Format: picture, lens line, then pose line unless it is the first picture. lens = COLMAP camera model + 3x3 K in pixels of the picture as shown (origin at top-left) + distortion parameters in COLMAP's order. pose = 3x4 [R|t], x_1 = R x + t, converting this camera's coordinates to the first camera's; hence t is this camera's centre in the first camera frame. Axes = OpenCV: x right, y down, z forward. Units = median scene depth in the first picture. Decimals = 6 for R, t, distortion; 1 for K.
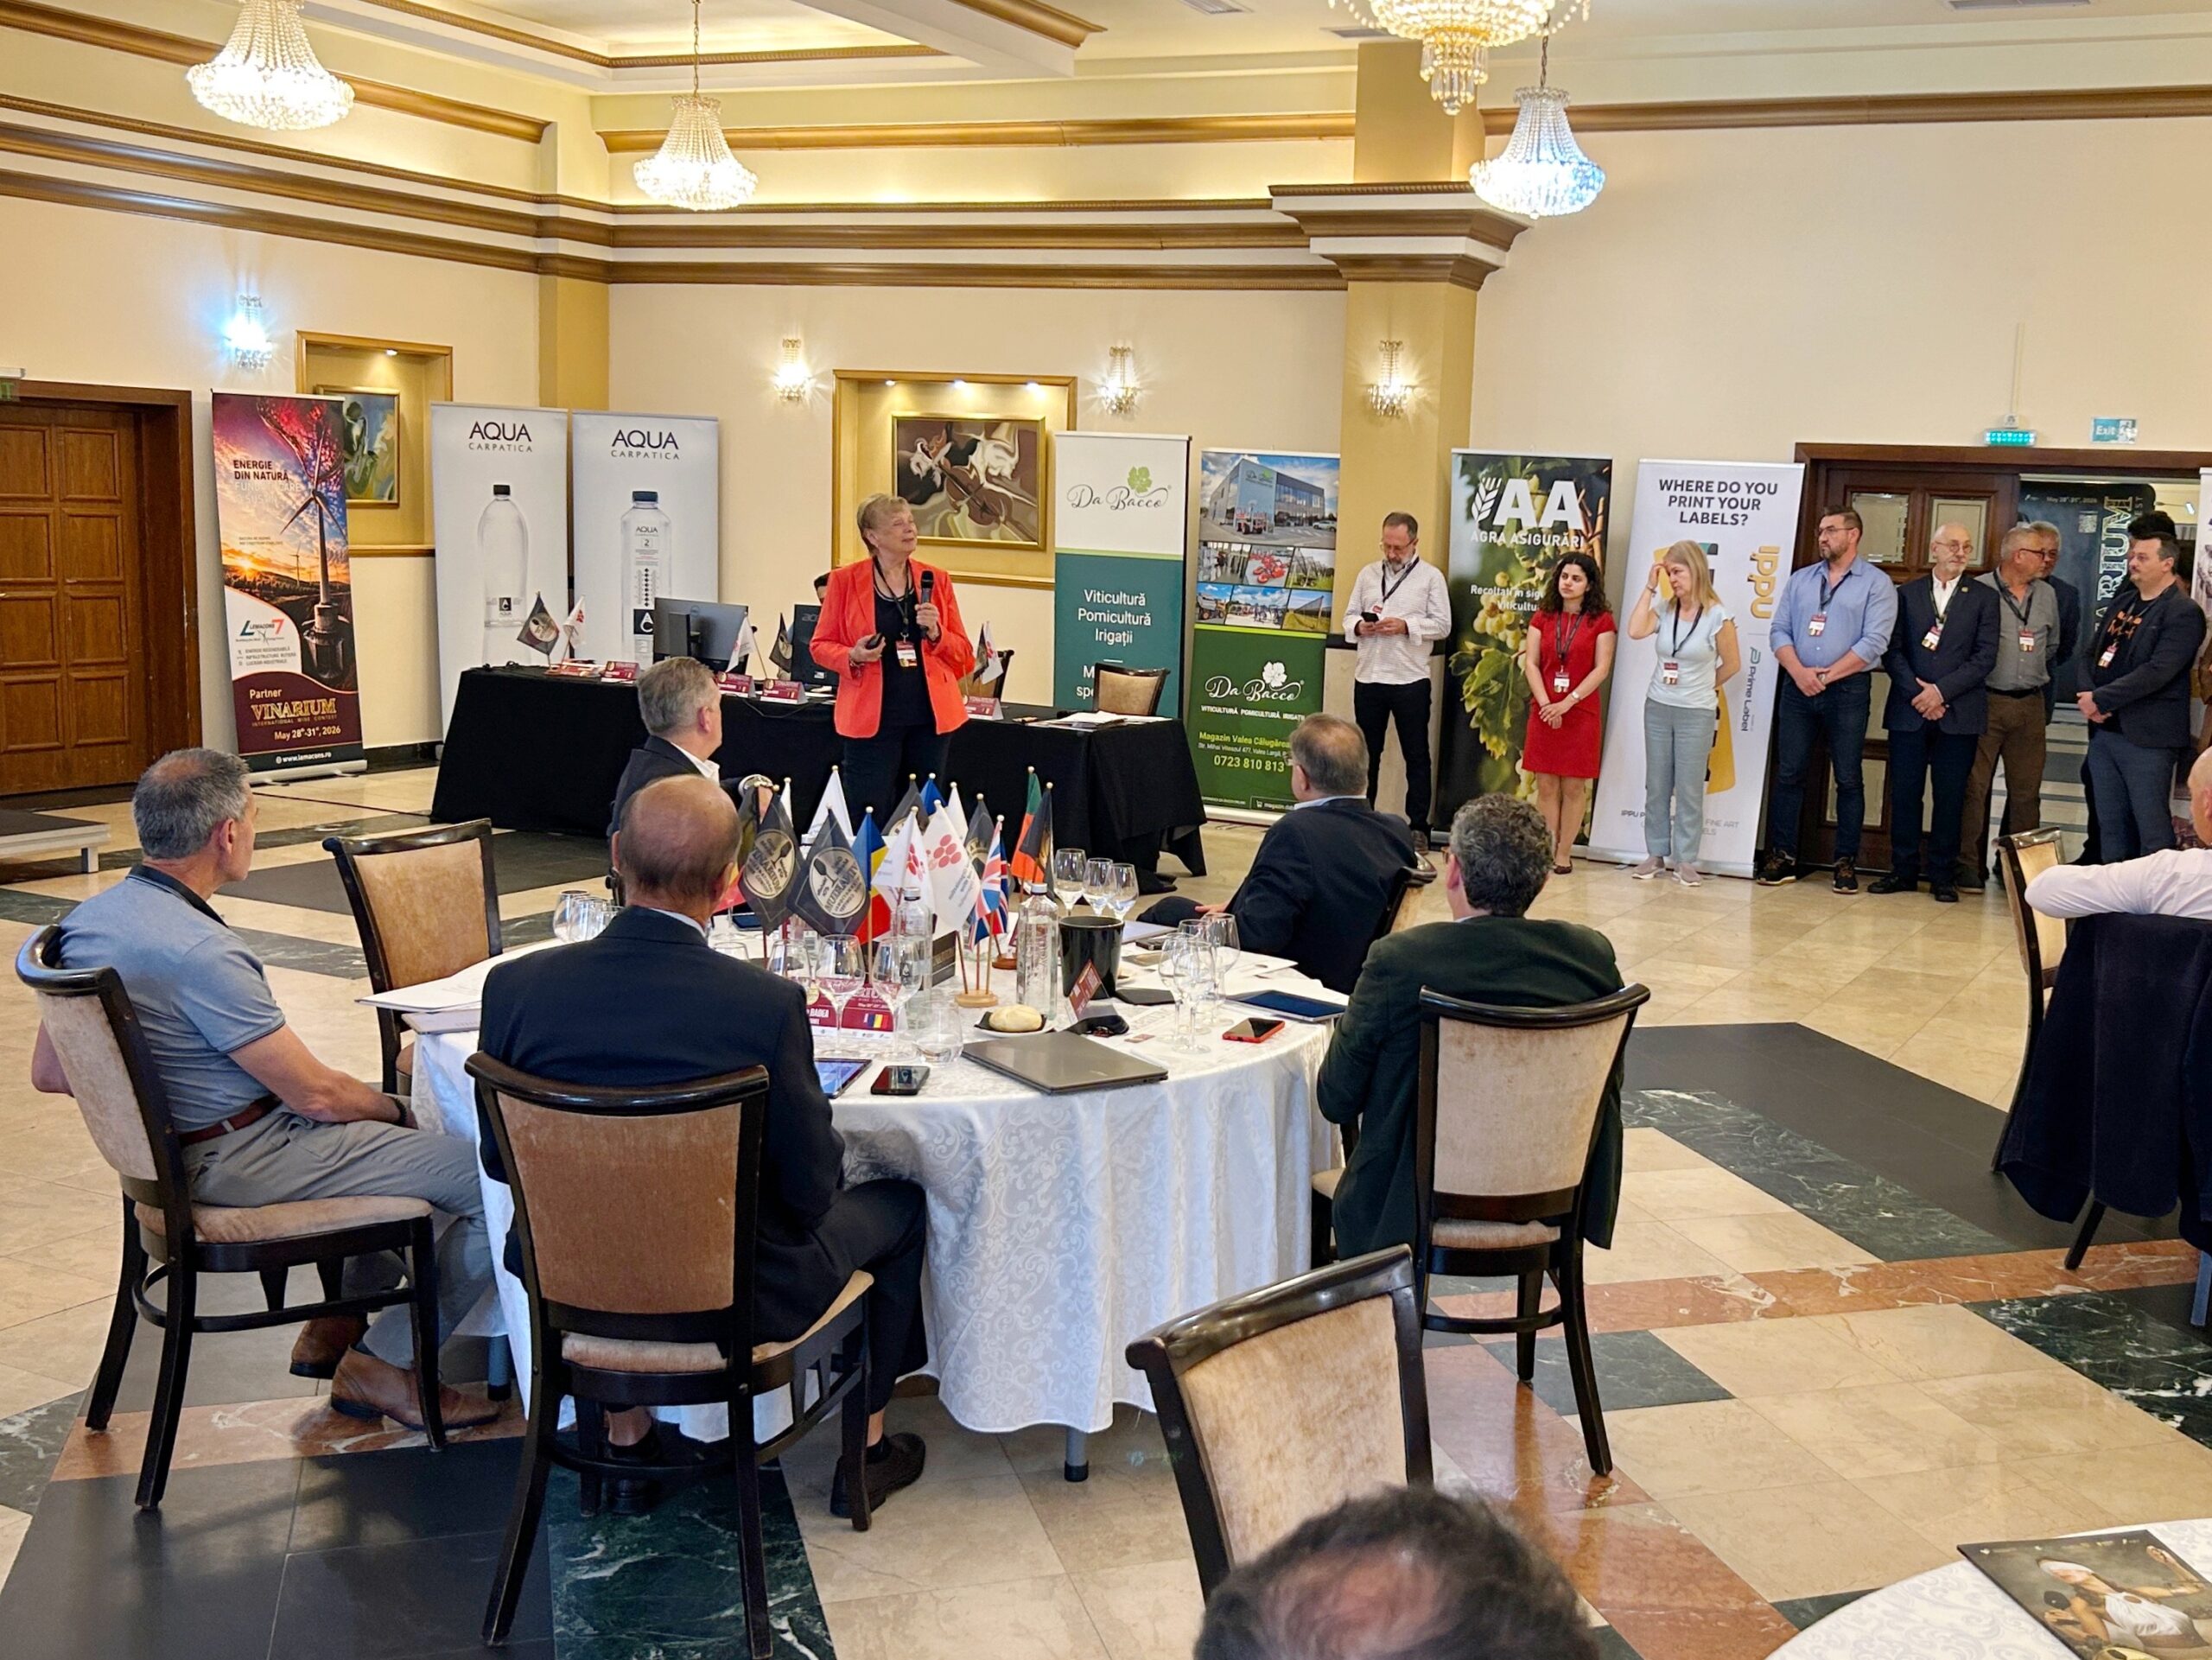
lens RADIAL K [[2350.5, 0, 1308.9], [0, 2350.5, 865.6], [0, 0, 1]] dist [0.061311, -0.016211]
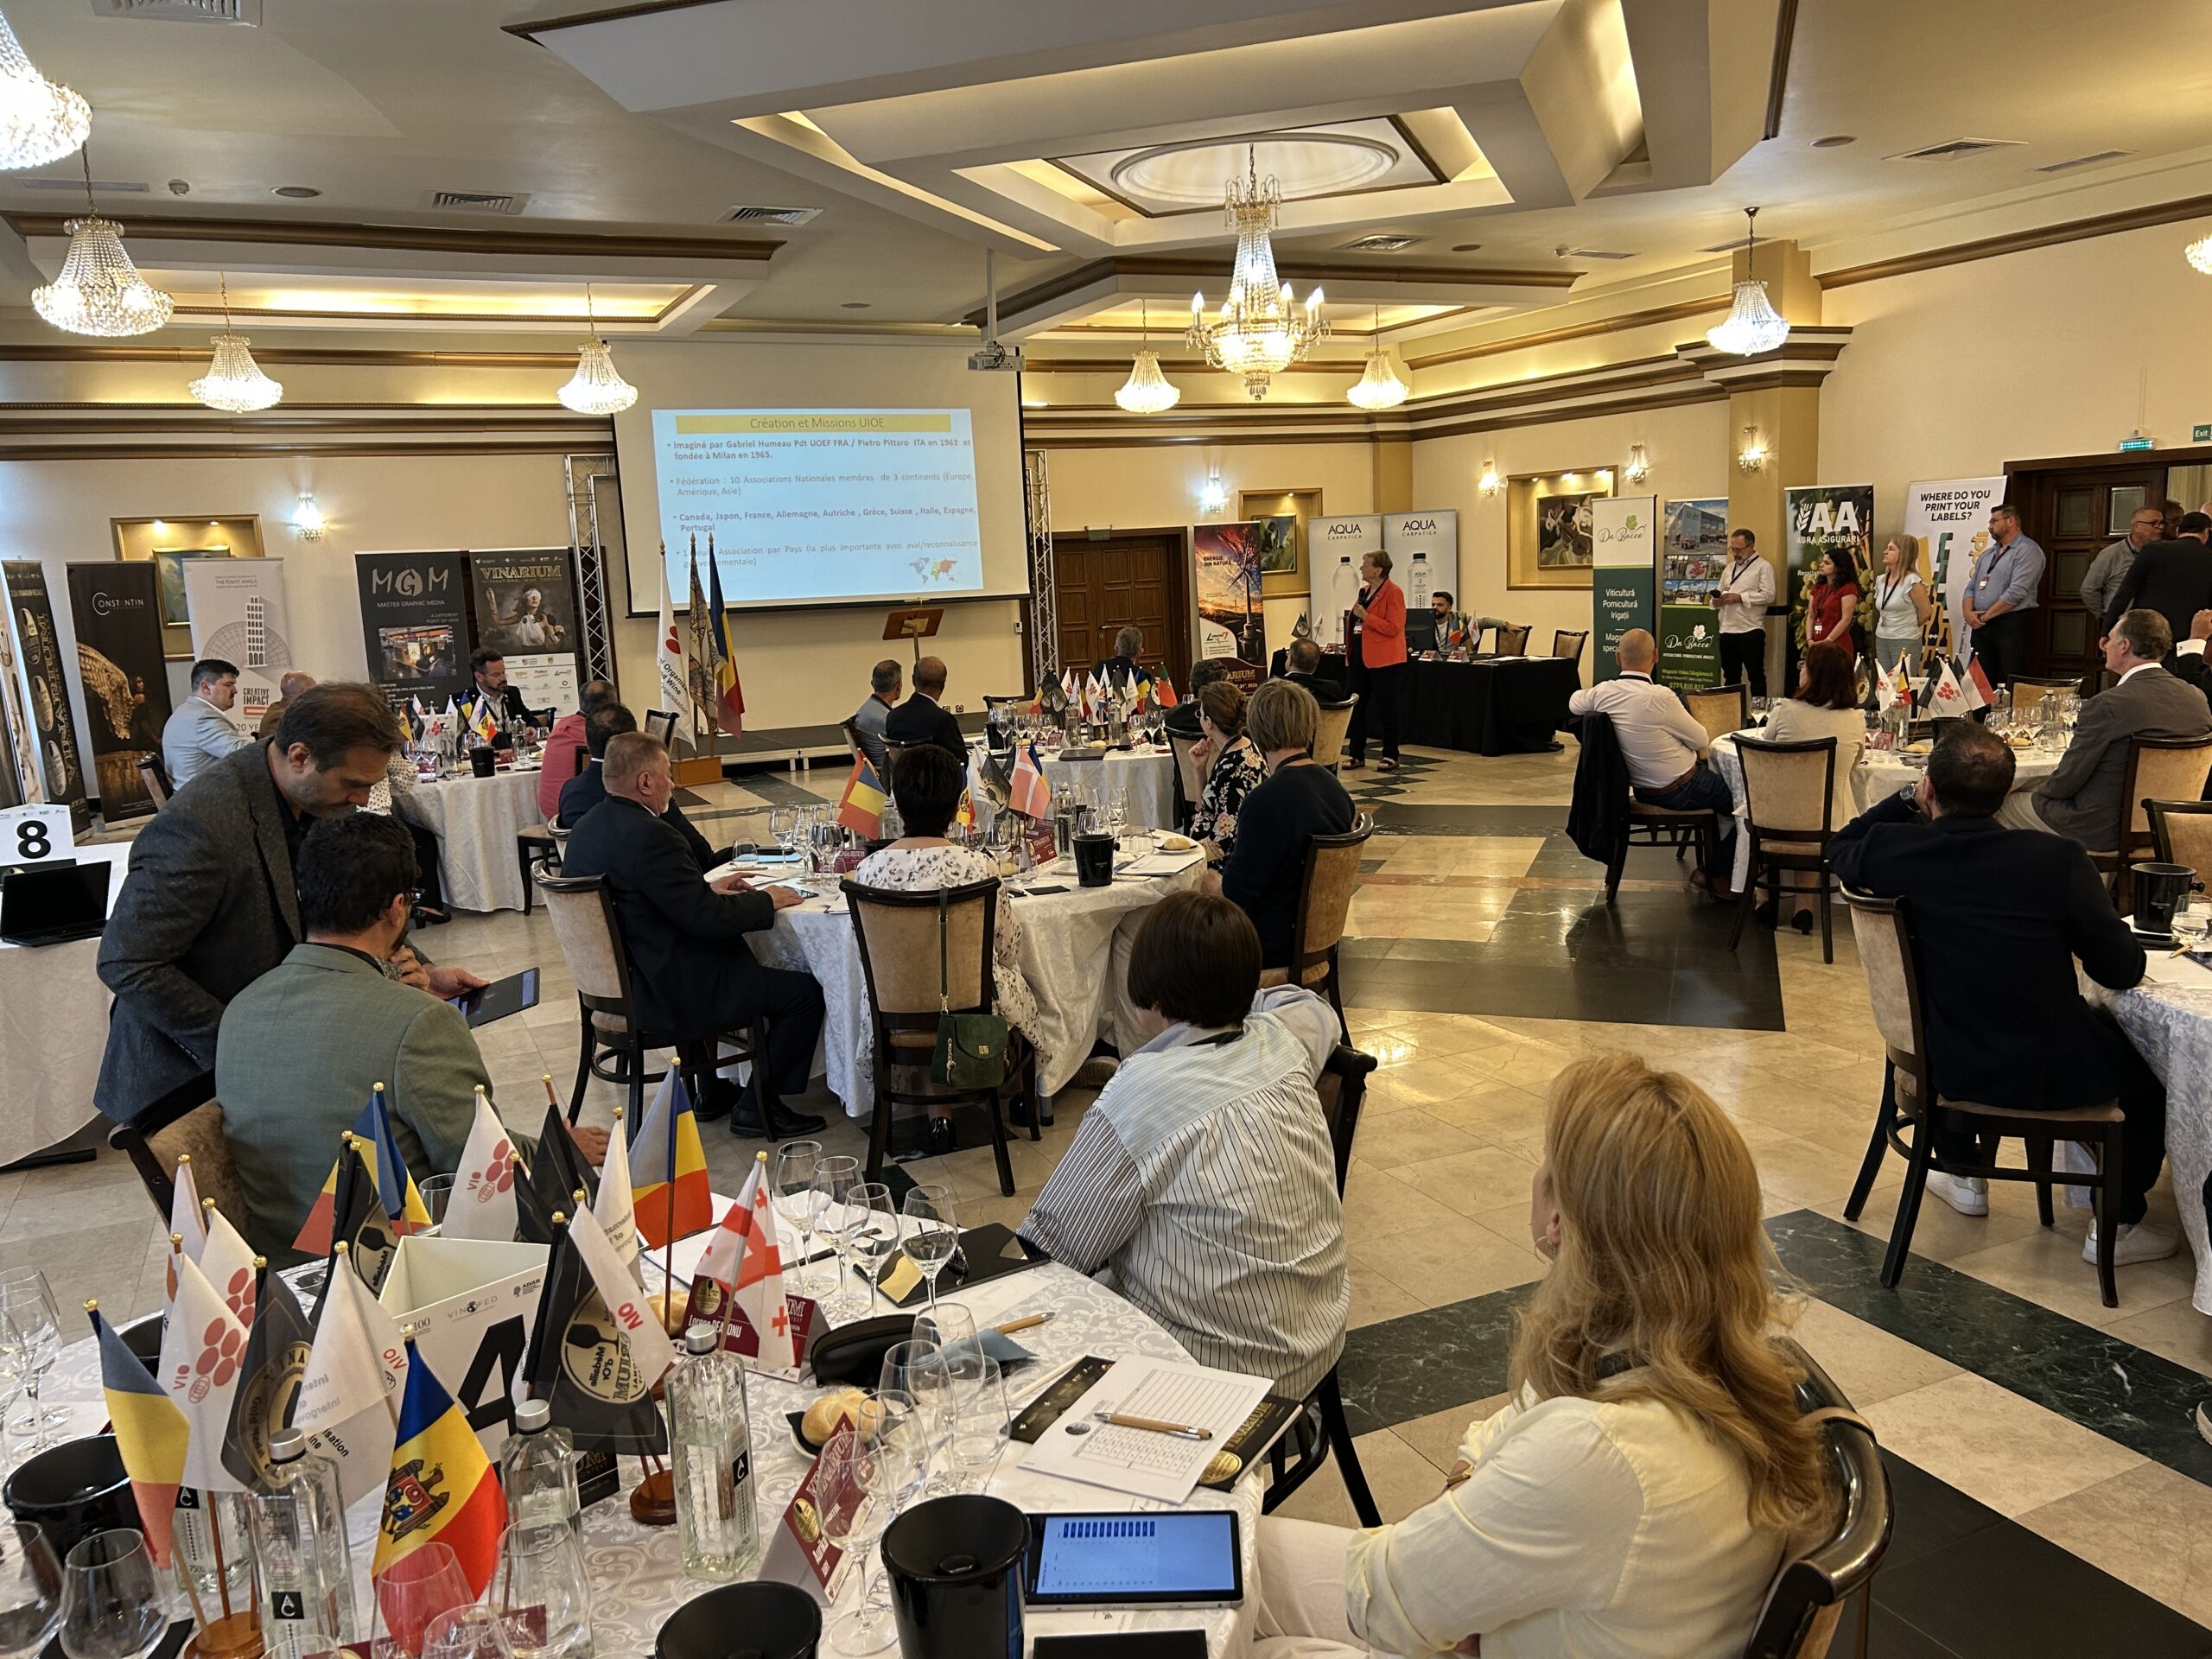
lens RADIAL K [[1663.0, 0, 1106.0], [0, 1663.0, 829.5], [0, 0, 1]] dist [0.189719, -0.489450]
pose [[0.770557, 0.027302, -0.636786, 0.427416], [-0.023749, 0.999618, 0.014120, 0.051840], [0.636928, 0.004242, 0.770911, -0.195104]]
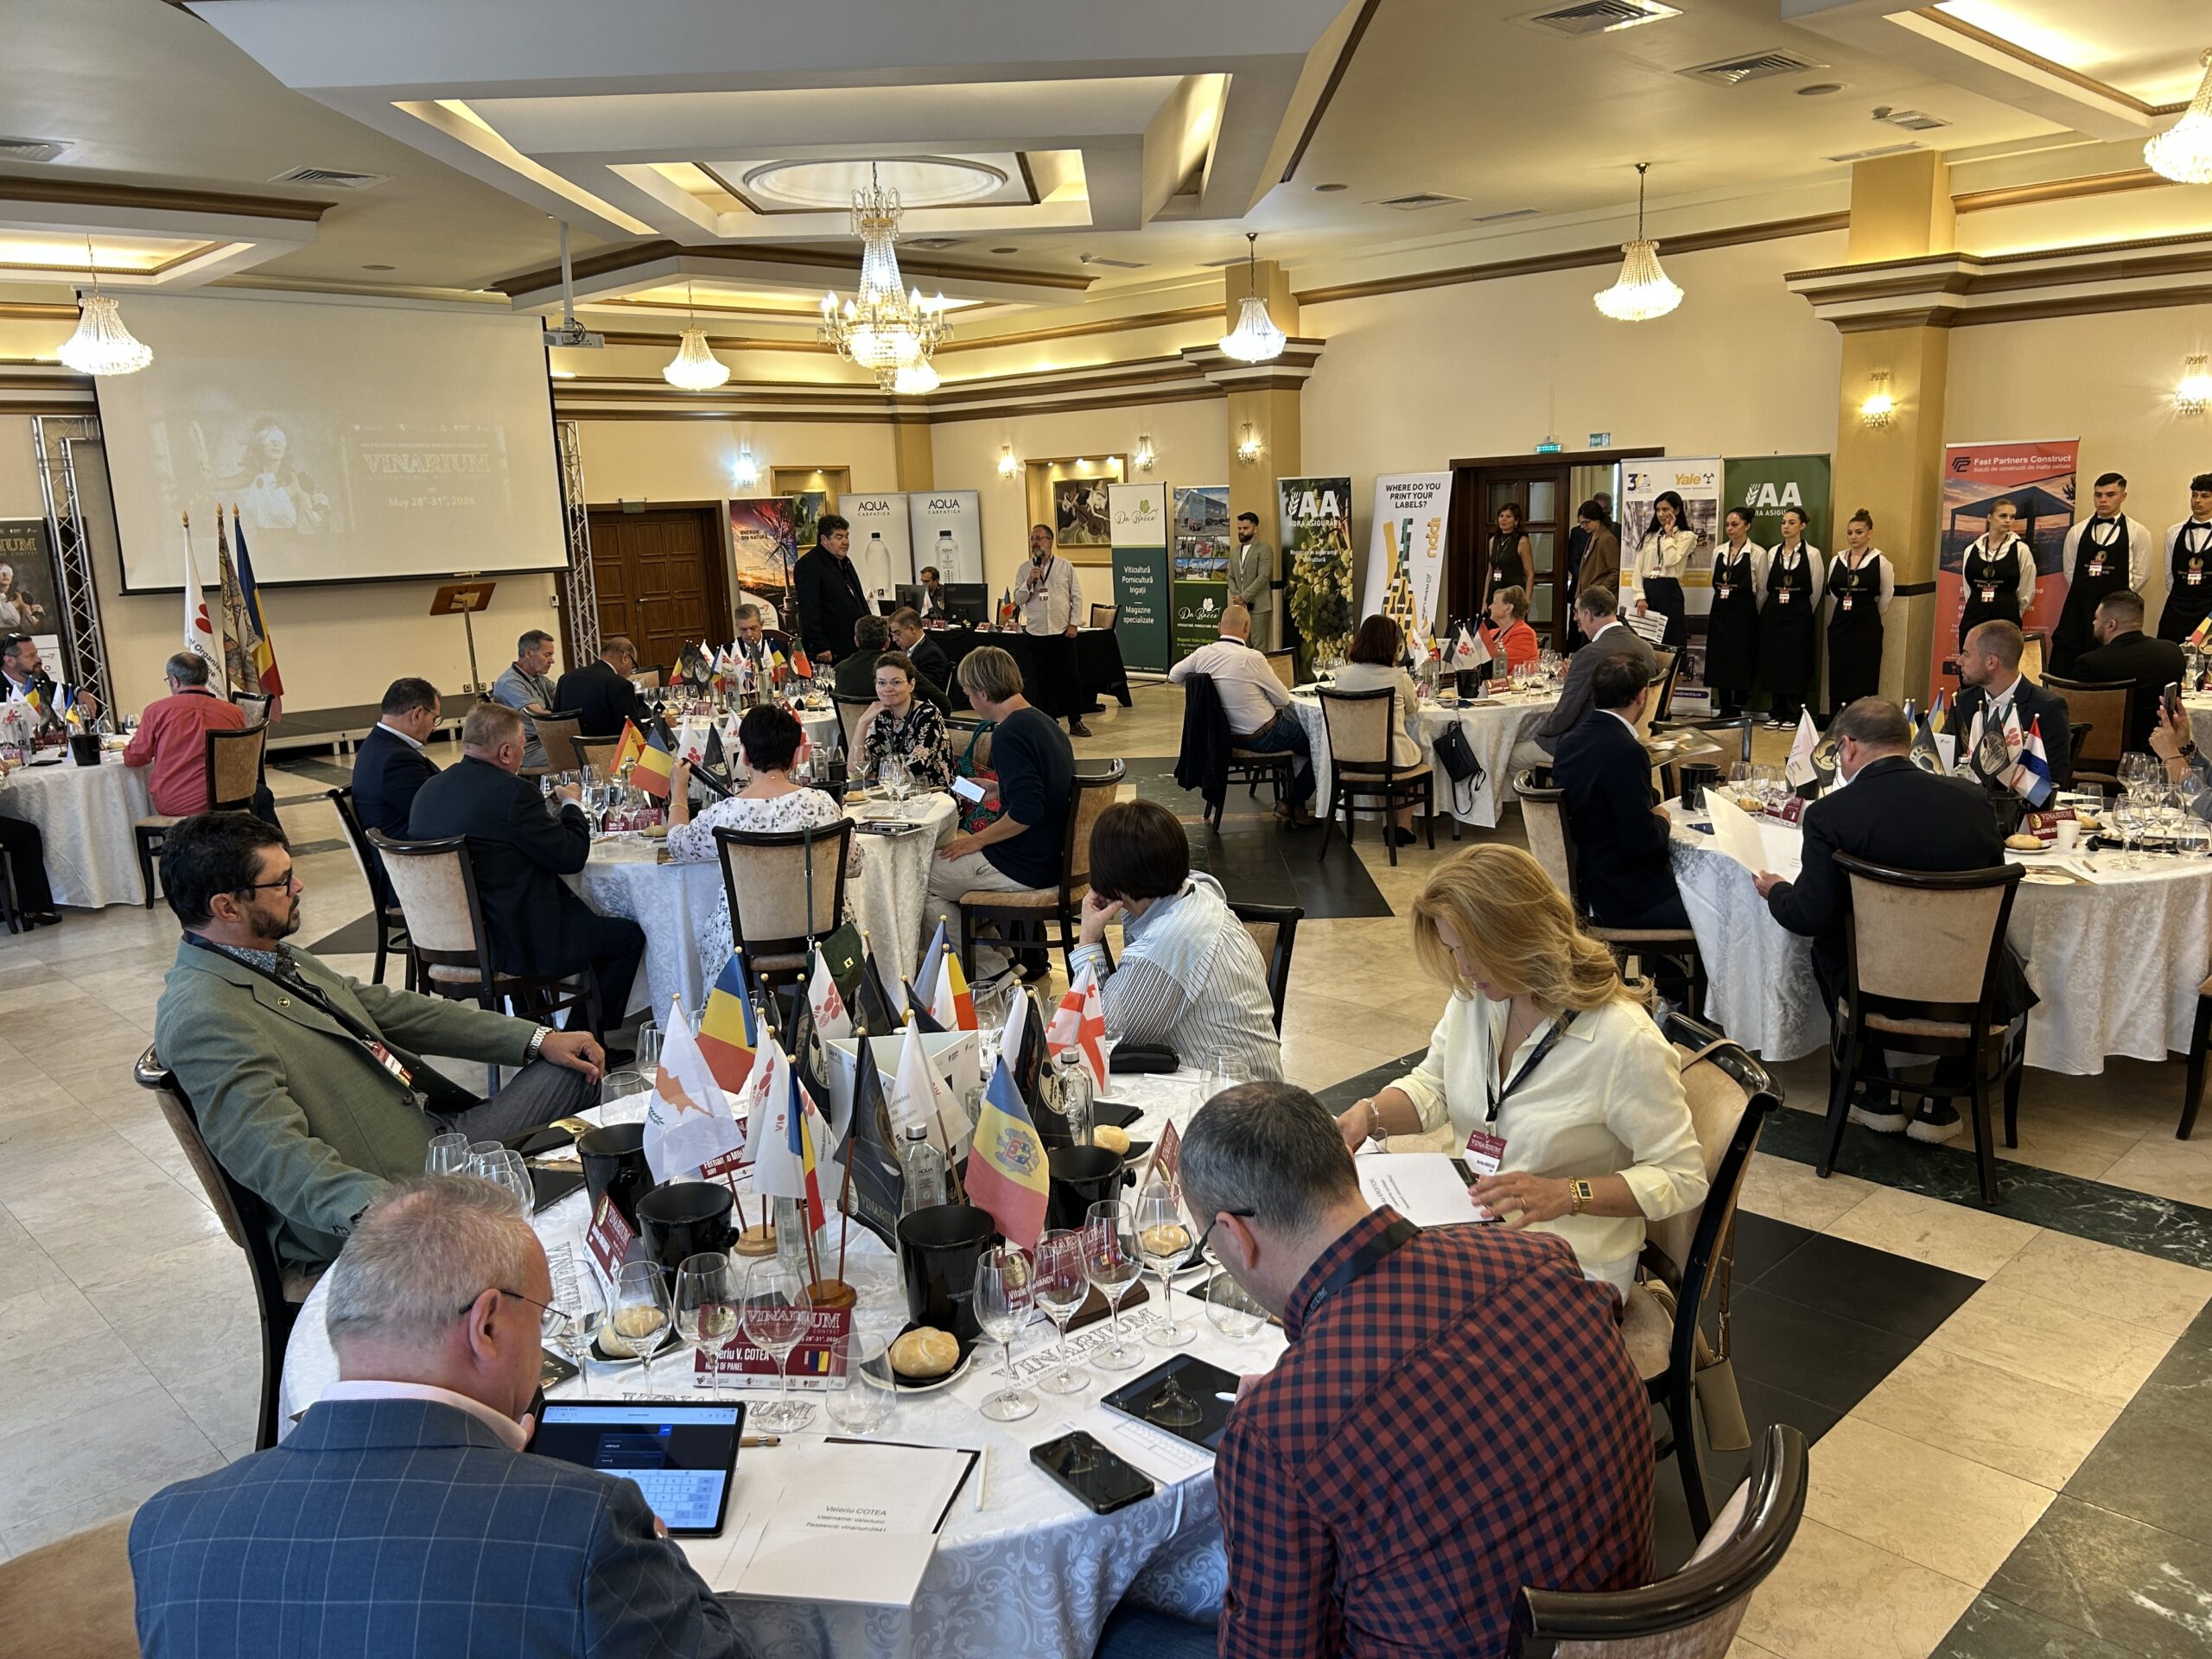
lens RADIAL K [[1679.2, 0, 1104.4], [0, 1679.2, 849.0], [0, 0, 1]] dist [0.082246, -0.099950]
pose [[0.933262, -0.003860, -0.359175, 0.392702], [0.019464, 0.999017, 0.039838, 0.060174], [0.358668, -0.044170, 0.932419, -0.306472]]
